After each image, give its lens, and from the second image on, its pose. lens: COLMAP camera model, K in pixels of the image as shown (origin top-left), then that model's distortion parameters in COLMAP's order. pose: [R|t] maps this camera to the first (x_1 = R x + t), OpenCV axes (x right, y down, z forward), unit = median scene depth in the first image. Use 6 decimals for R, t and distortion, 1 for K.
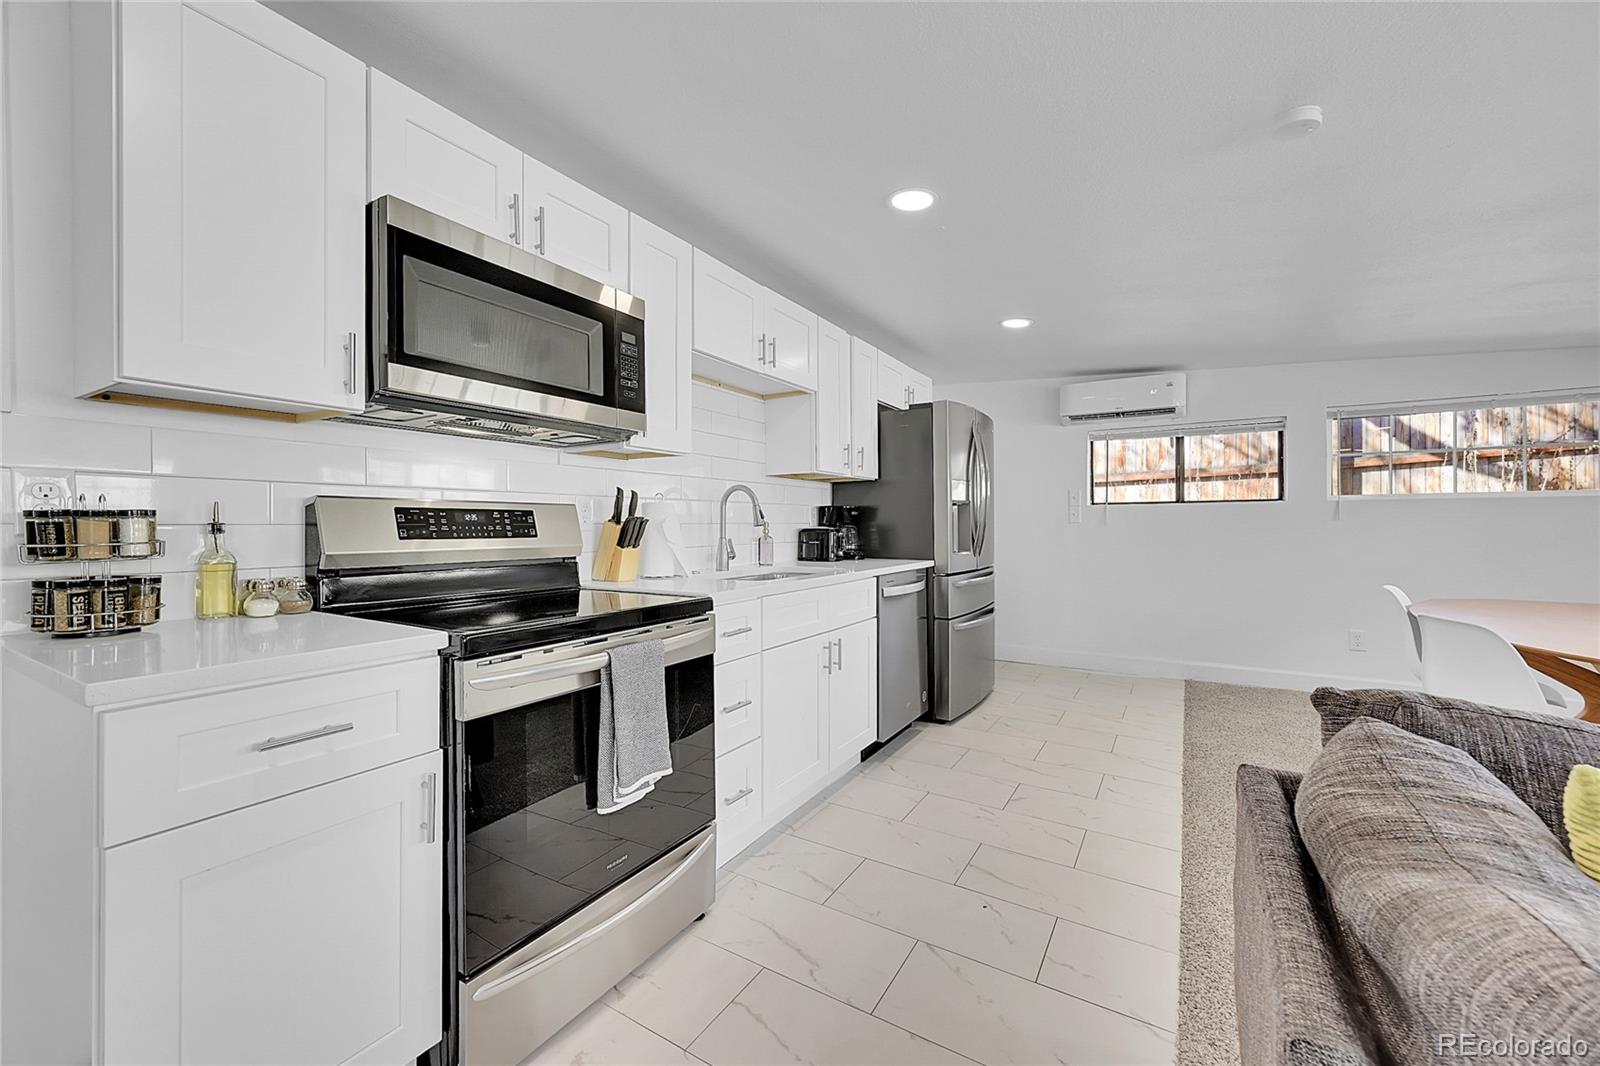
lens RADIAL K [[637.6, 0, 796.0], [0, 637.6, 520.0], [0, 0, 1]] dist [0.001220, 0.000142]
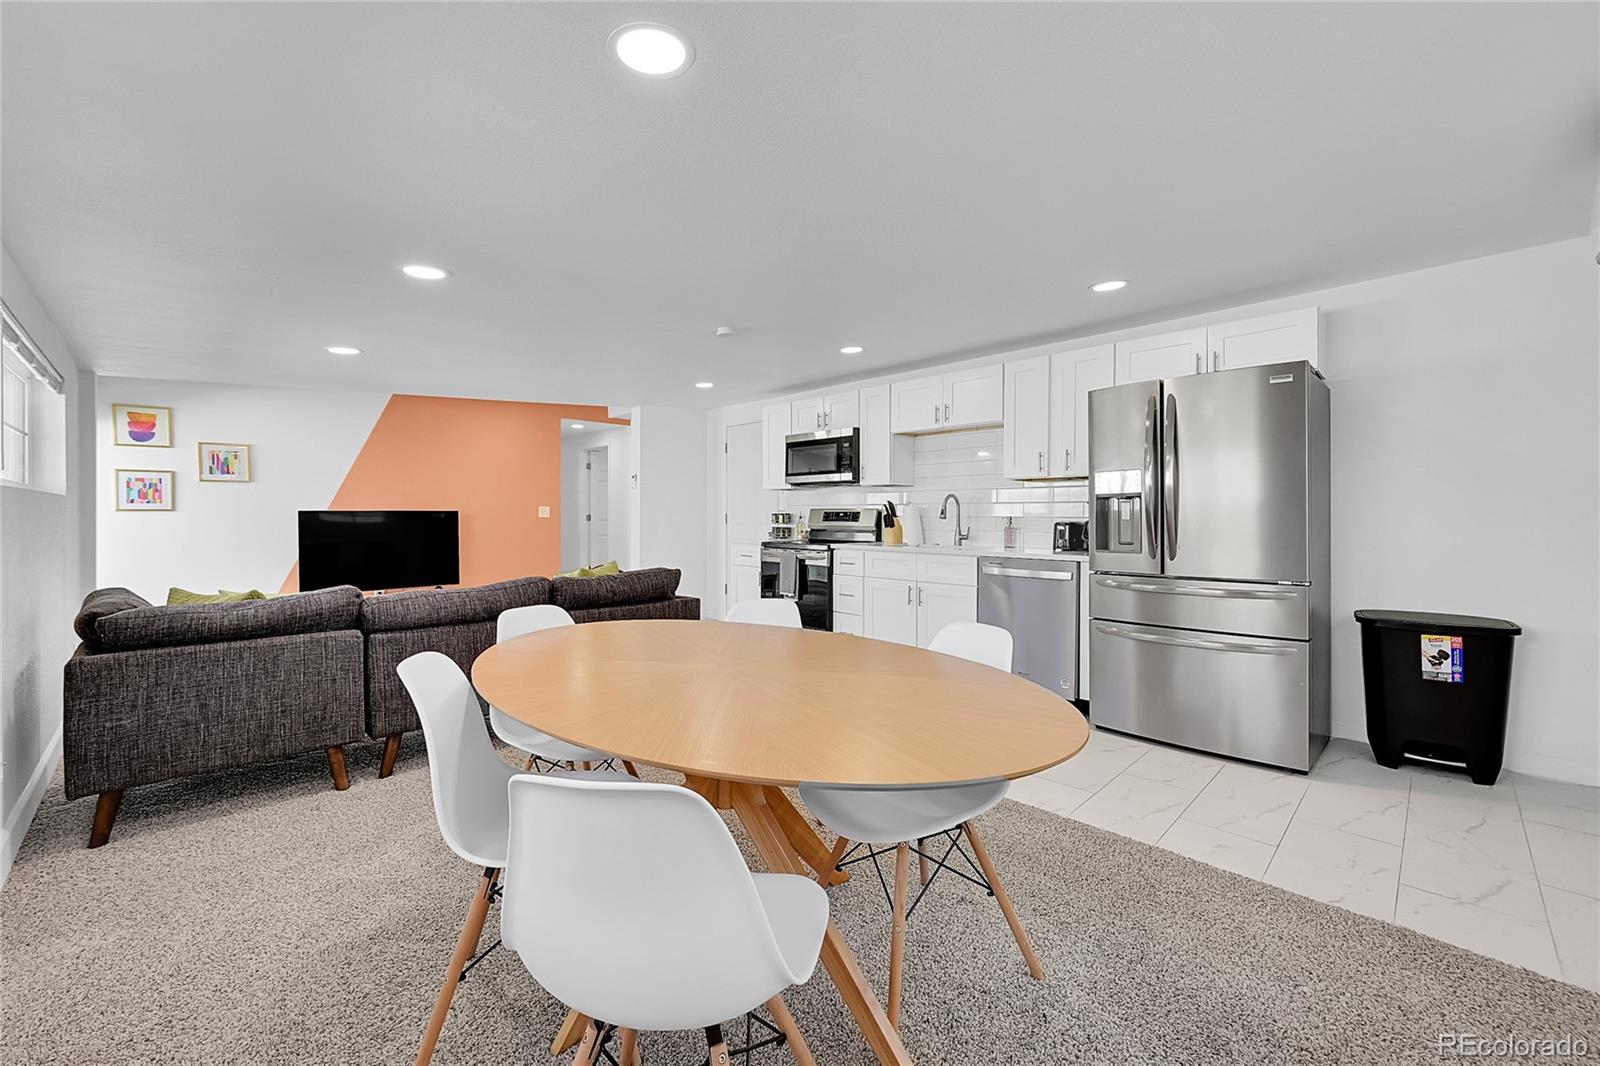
lens RADIAL K [[637.6, 0, 796.0], [0, 637.6, 520.0], [0, 0, 1]] dist [0.001220, 0.000142]
pose [[-0.275632, 0.004176, -0.961254, 2.062689], [0.000576, 0.999991, 0.004179, 0.008304], [0.961263, 0.000598, -0.275631, 1.375947]]
